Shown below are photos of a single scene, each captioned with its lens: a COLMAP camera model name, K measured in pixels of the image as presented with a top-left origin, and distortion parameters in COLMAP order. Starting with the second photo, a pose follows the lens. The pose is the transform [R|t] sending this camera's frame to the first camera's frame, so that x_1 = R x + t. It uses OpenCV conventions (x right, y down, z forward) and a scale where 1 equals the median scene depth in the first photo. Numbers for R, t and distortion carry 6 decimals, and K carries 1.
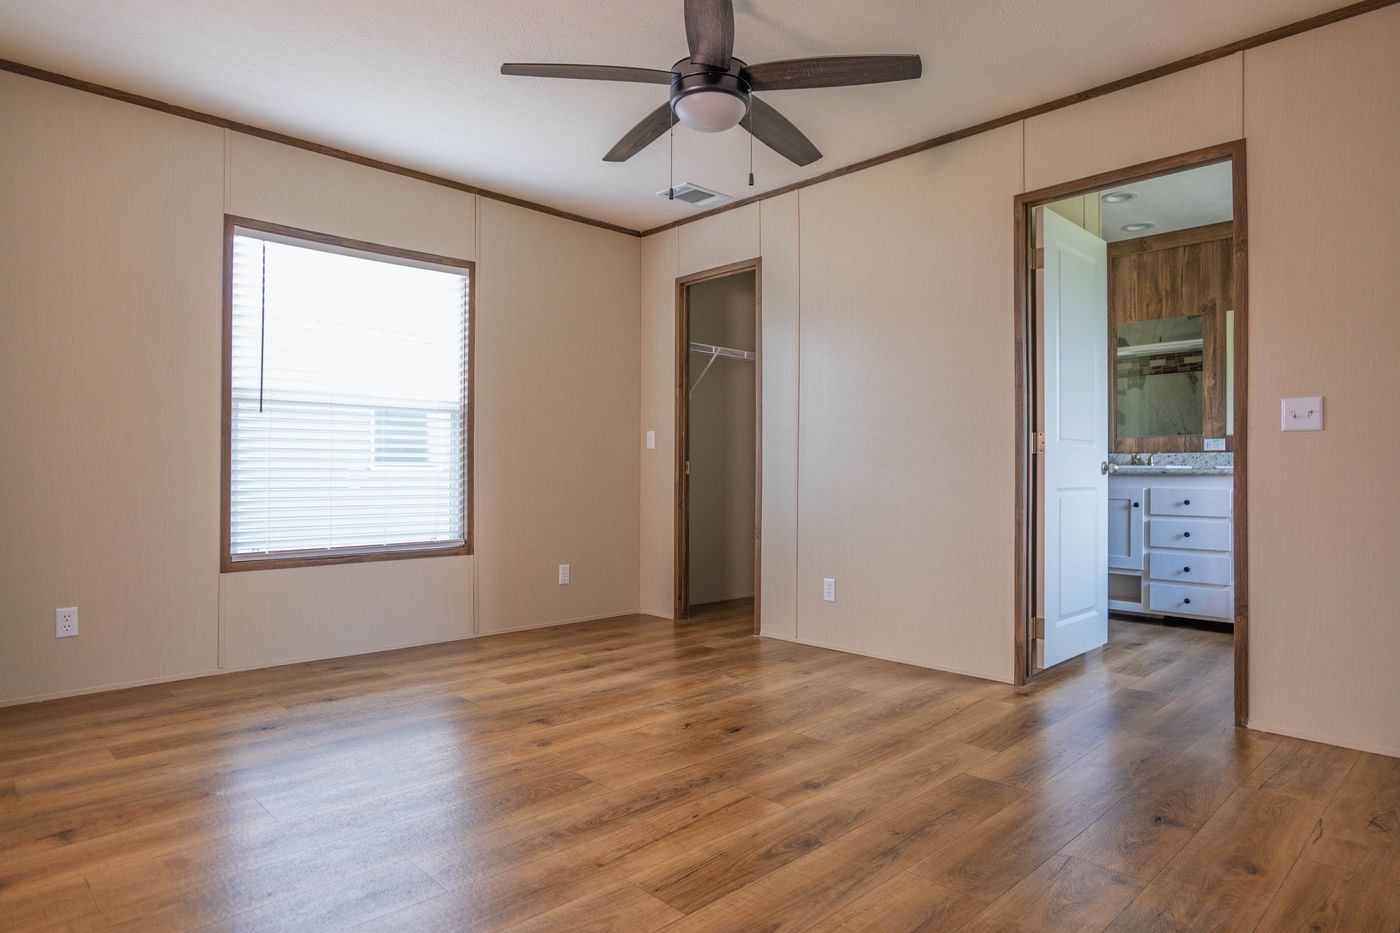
lens RADIAL K [[815.2, 0, 698.2], [0, 815.2, 463.8], [0, 0, 1]] dist [-0.037024, 0.021721]
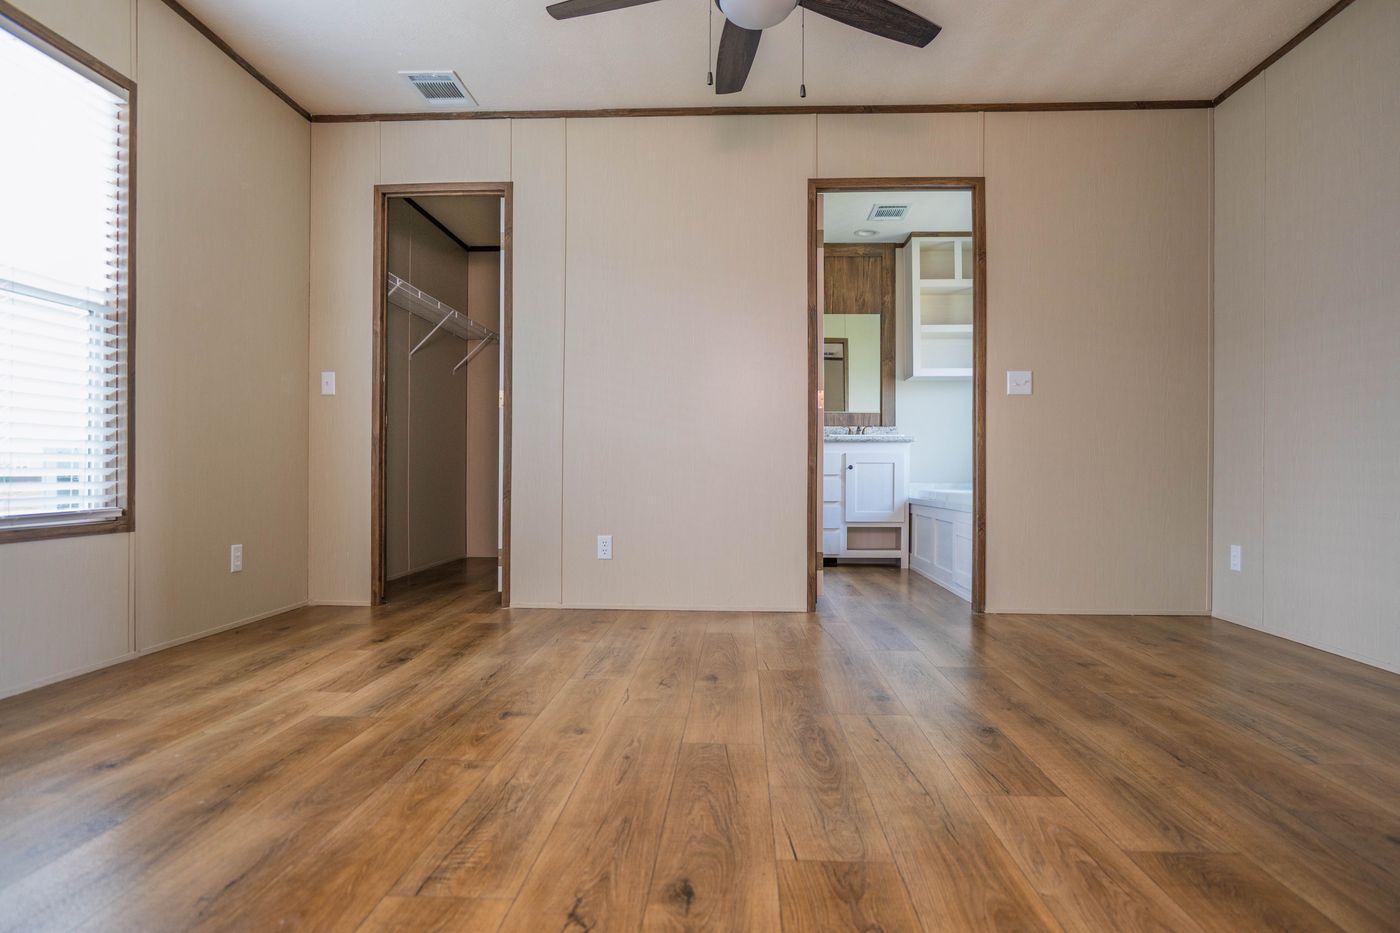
lens RADIAL K [[815.2, 0, 694.7], [0, 815.2, 474.7], [0, 0, 1]] dist [-0.037024, 0.021721]
pose [[0.728664, -0.000873, 0.684871, -0.501578], [-0.009330, 0.999894, 0.011200, 0.069696], [-0.684808, -0.014551, 0.728579, 0.279950]]
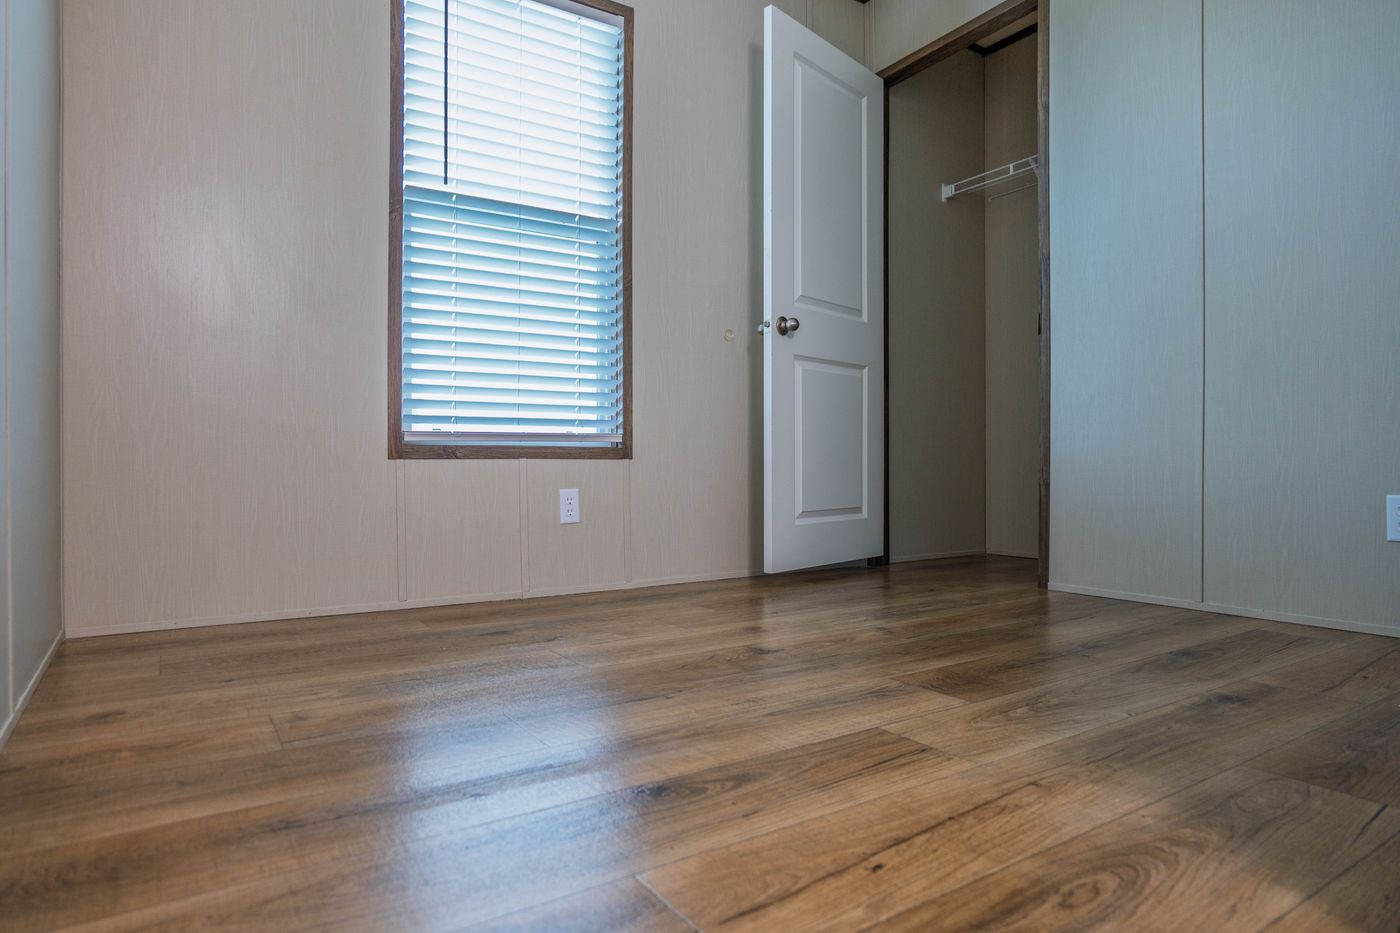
lens RADIAL K [[815.2, 0, 698.6], [0, 815.2, 467.1], [0, 0, 1]] dist [-0.037024, 0.021721]
pose [[-0.983445, -0.002360, 0.181194, 0.007044], [-0.004106, 0.999949, -0.009263, 0.147182], [-0.181162, -0.009853, -0.983404, 0.870694]]
